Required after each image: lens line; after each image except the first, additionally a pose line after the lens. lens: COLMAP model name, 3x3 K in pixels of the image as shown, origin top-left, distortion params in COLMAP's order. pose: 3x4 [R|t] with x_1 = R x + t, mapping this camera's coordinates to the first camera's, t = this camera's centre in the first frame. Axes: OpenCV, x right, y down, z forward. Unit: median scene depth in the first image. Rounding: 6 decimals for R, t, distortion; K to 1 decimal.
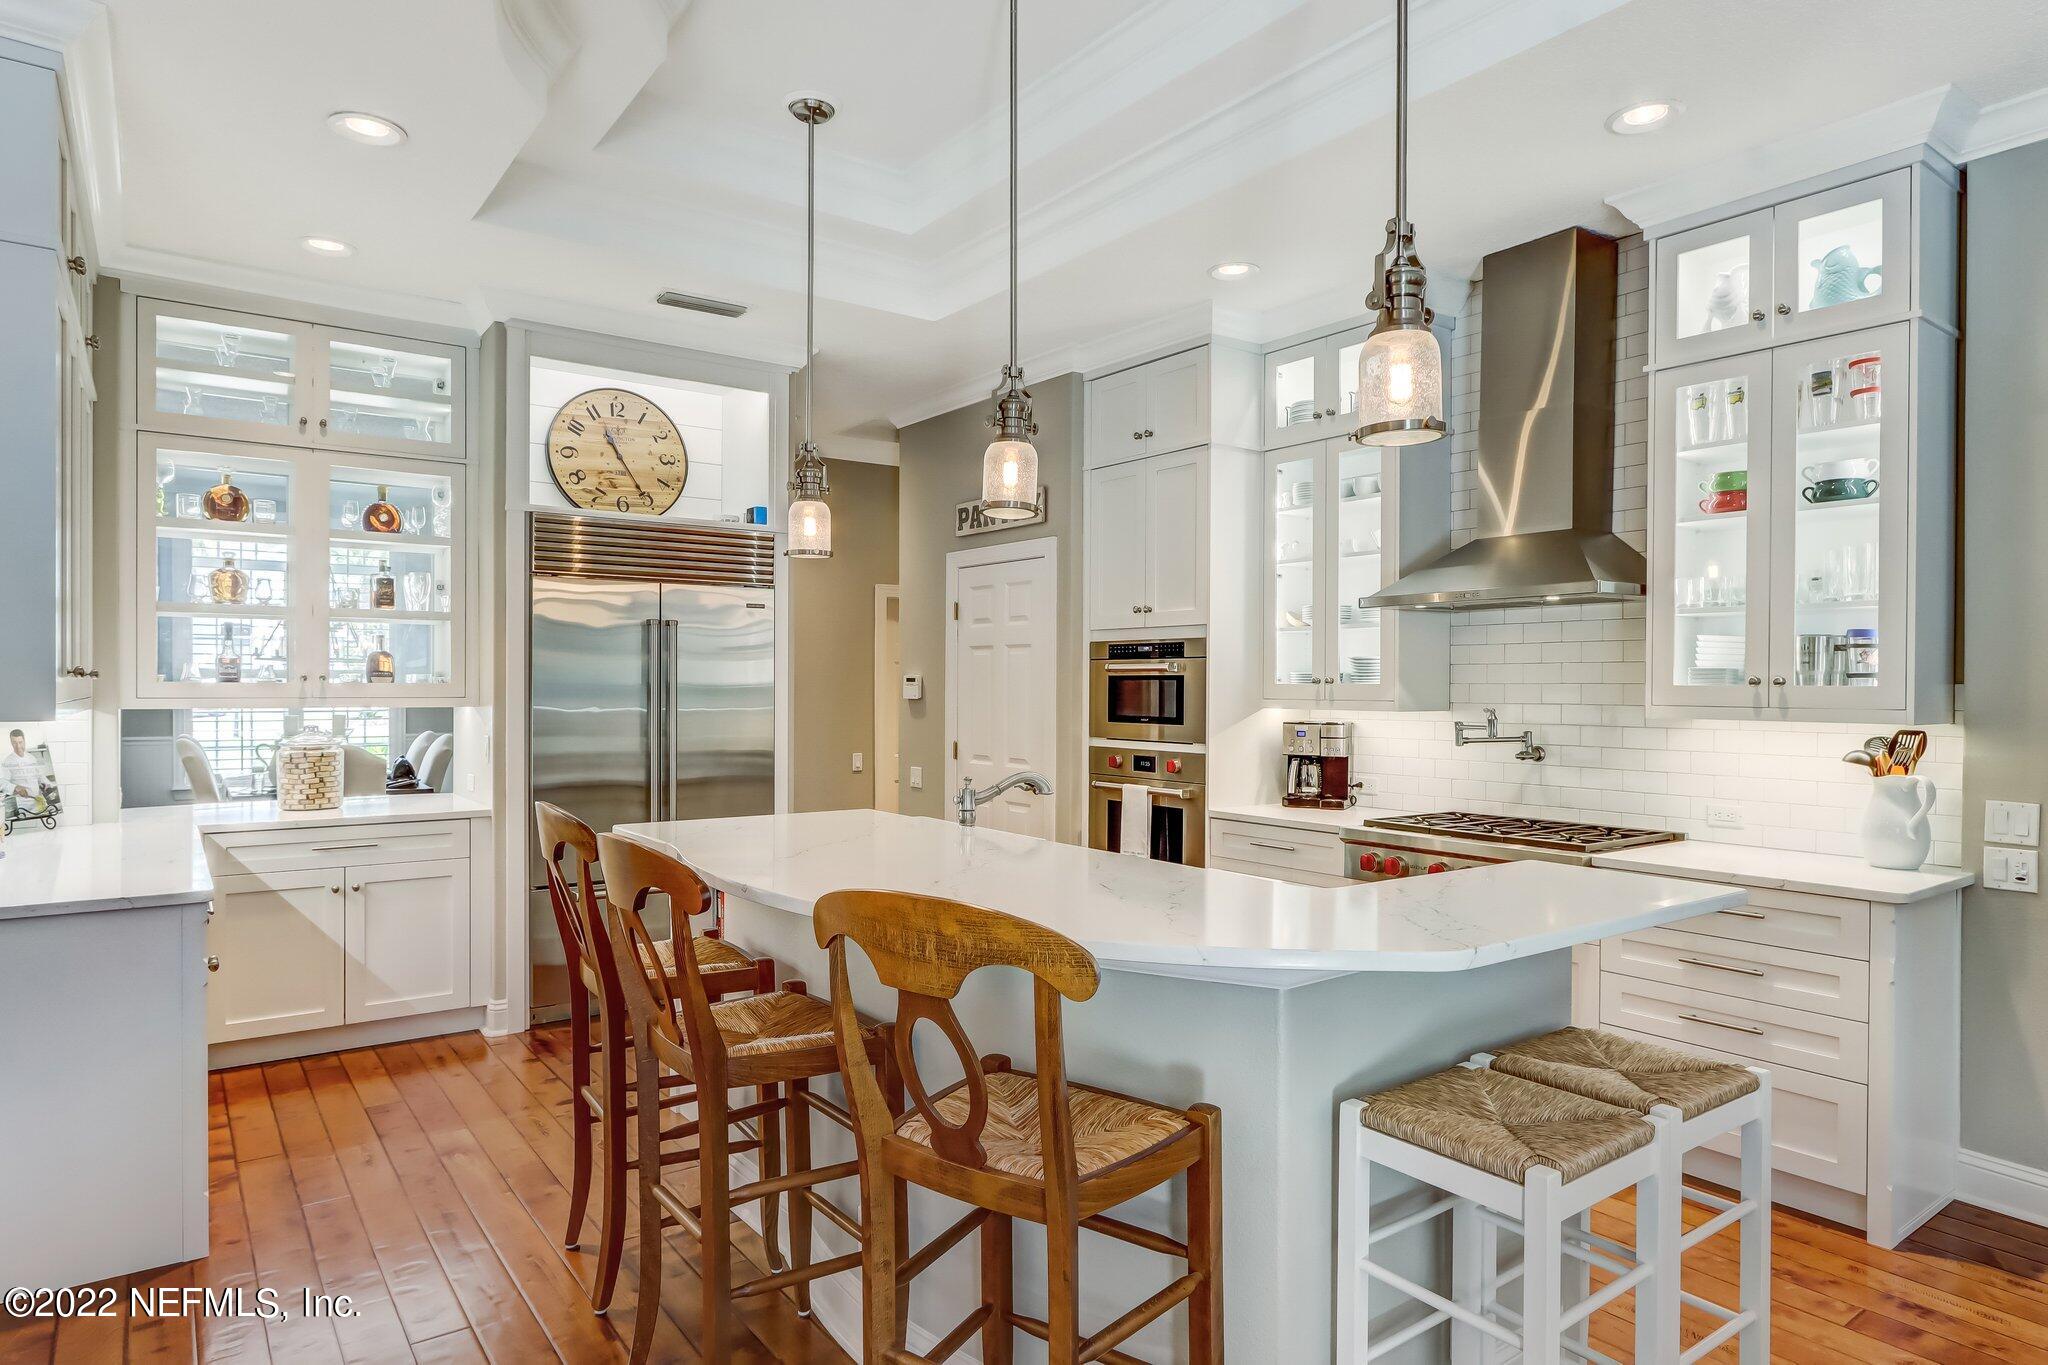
lens RADIAL K [[1181.3, 0, 1024.0], [0, 1181.3, 682.5], [0, 0, 1]] dist [-0.002696, -0.000874]
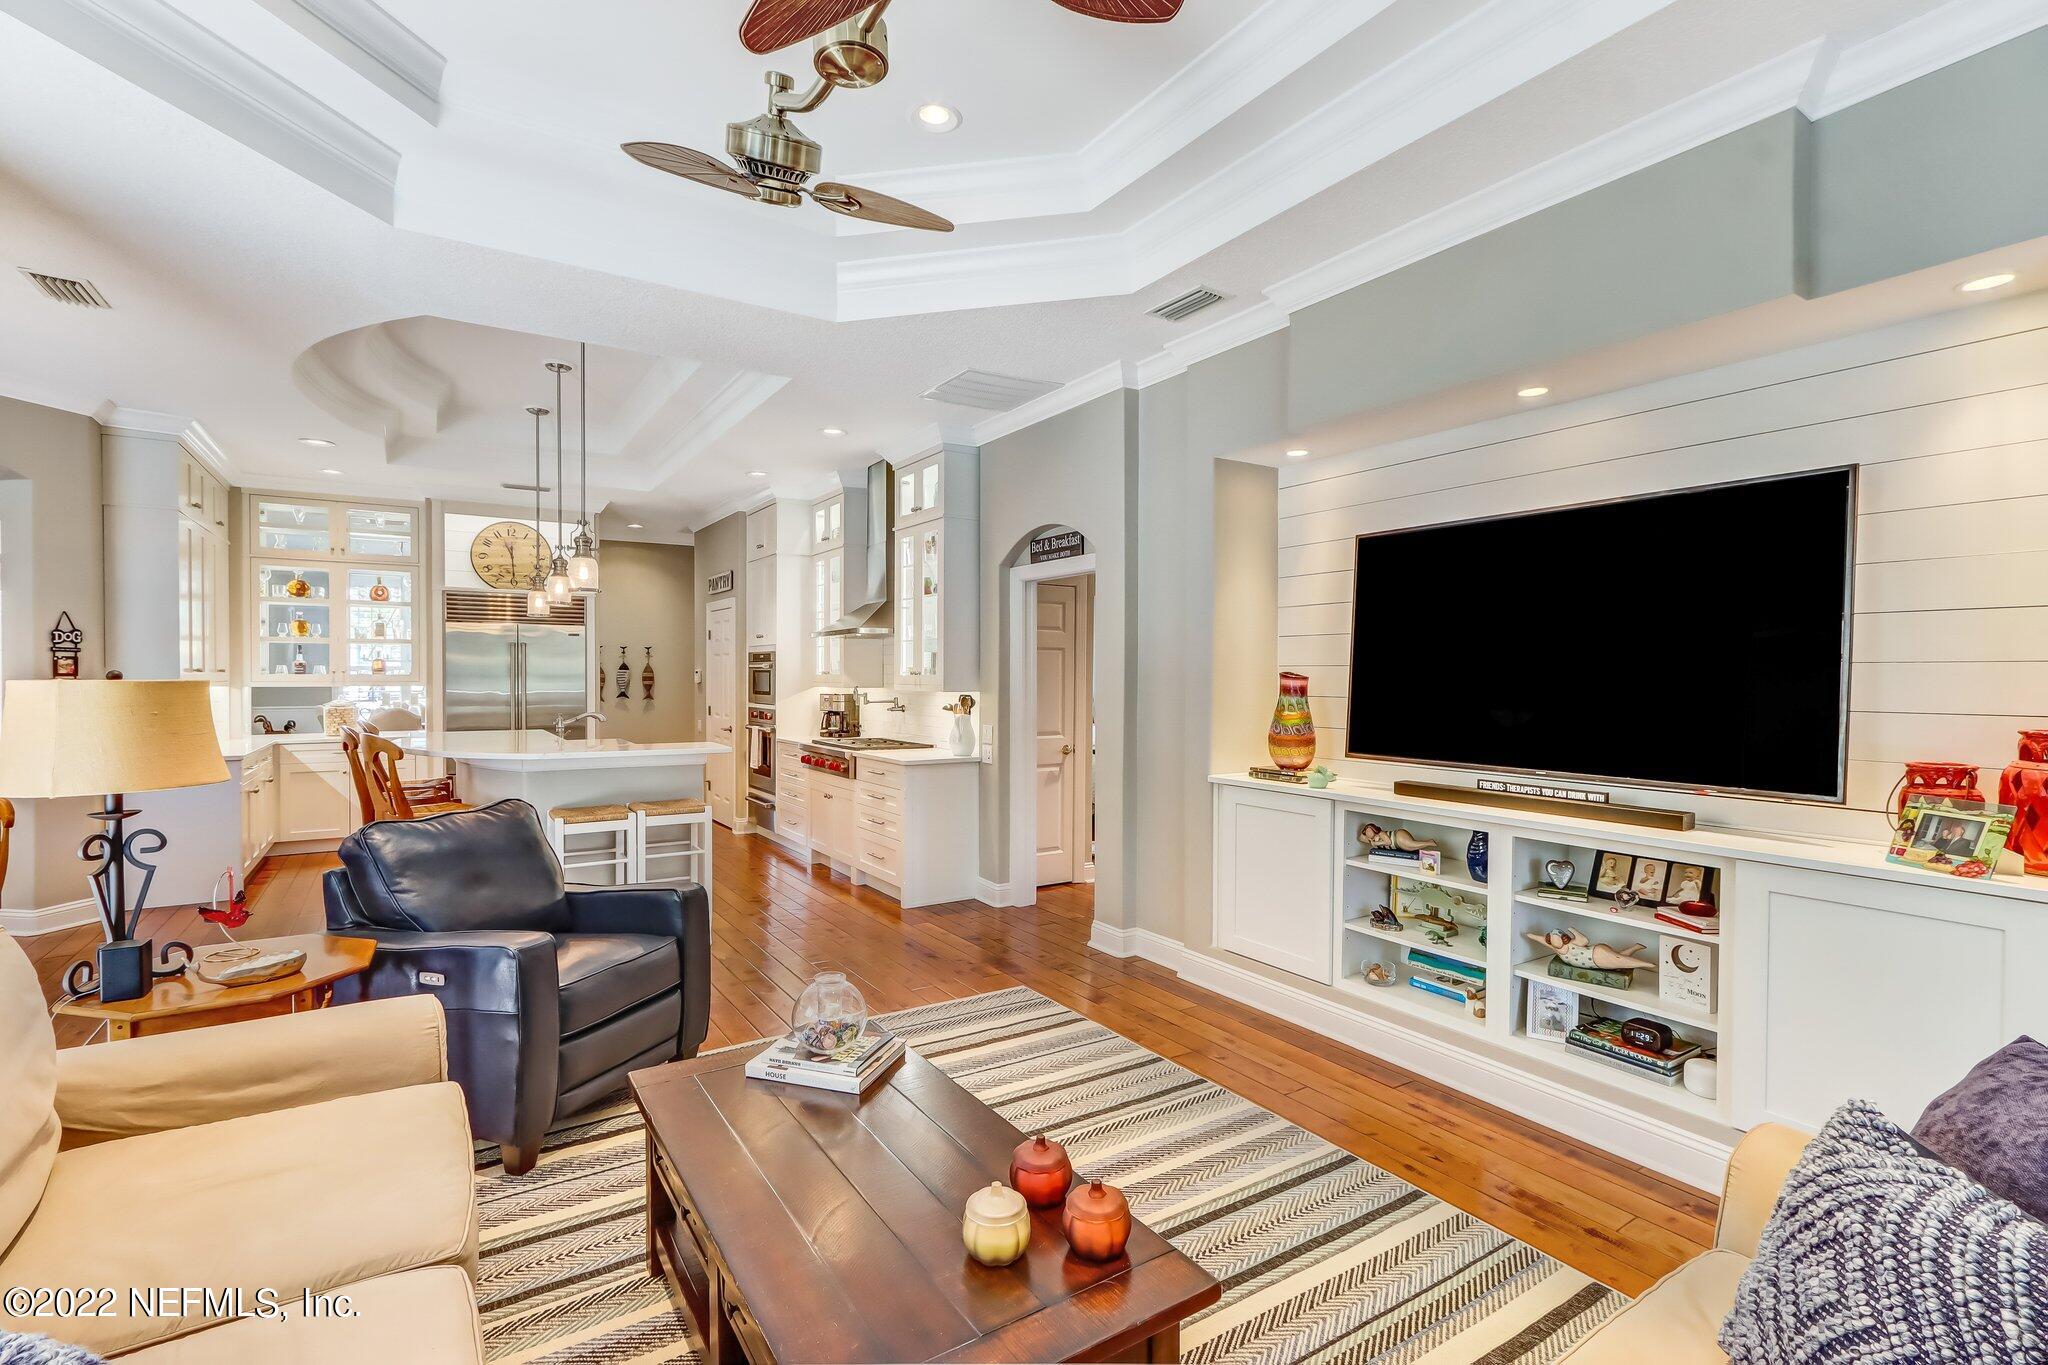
lens RADIAL K [[962.8, 0, 1053.1], [0, 962.8, 682.5], [0, 0, 1]] dist [-0.001606, 0.000039]
pose [[0.998552, -0.000698, -0.053795, 0.726881], [0.001148, 0.999965, 0.008335, 0.001607], [0.053787, -0.008384, 0.998517, -0.609415]]
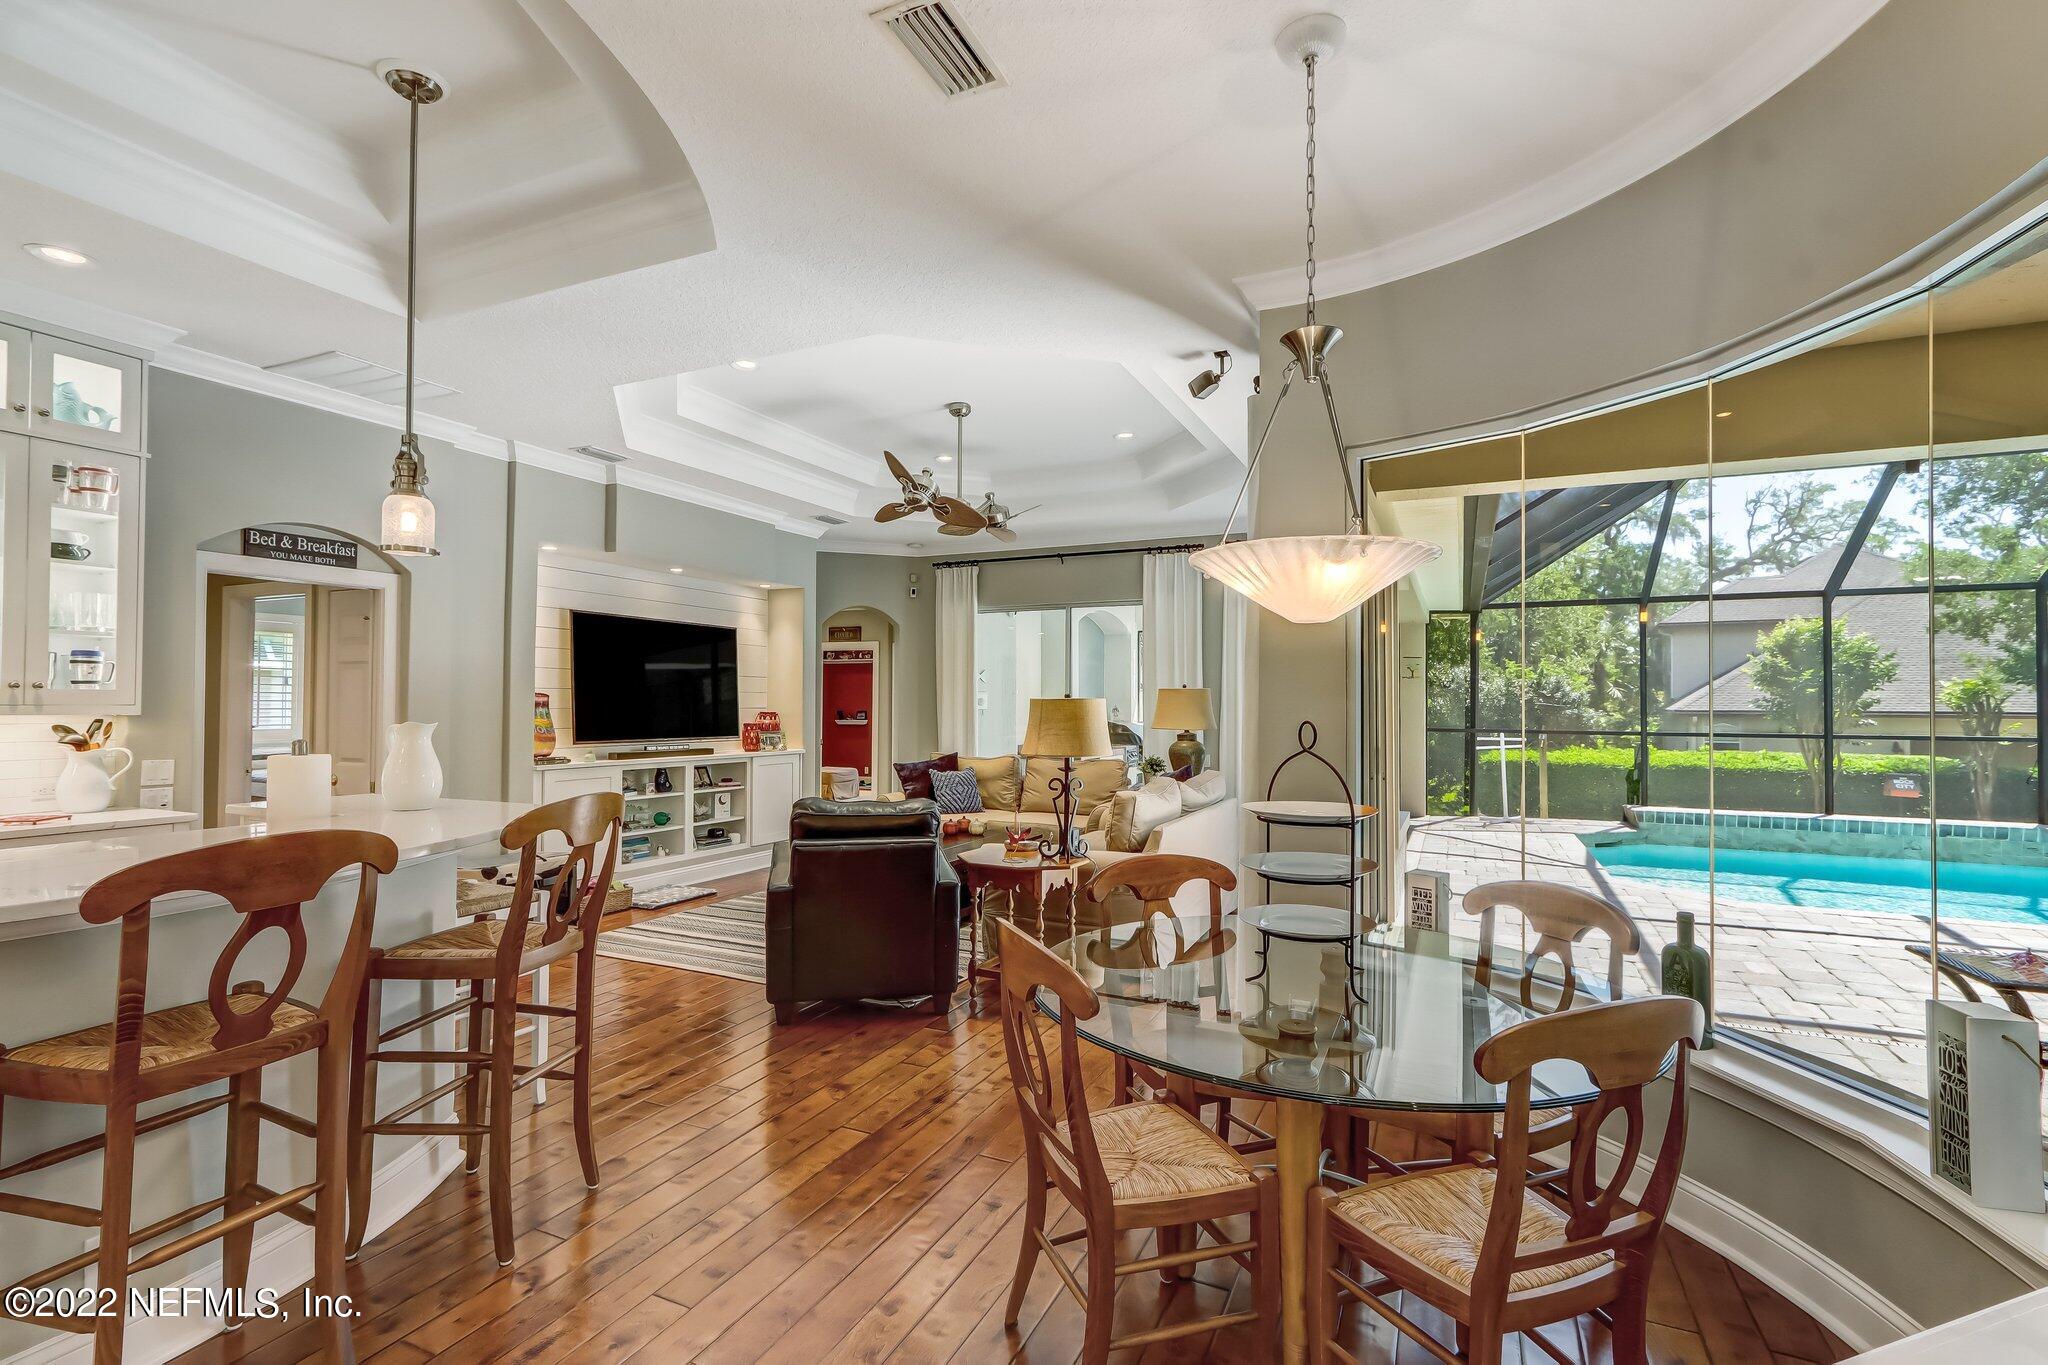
lens RADIAL K [[937.7, 0, 1020.6], [0, 937.7, 677.3], [0, 0, 1]] dist [0.000599, 0.001125]
pose [[-0.474273, 0.019935, 0.880152, -0.712693], [-0.004899, 0.999668, -0.025282, 0.009637], [-0.880364, -0.016302, -0.474018, 0.436974]]
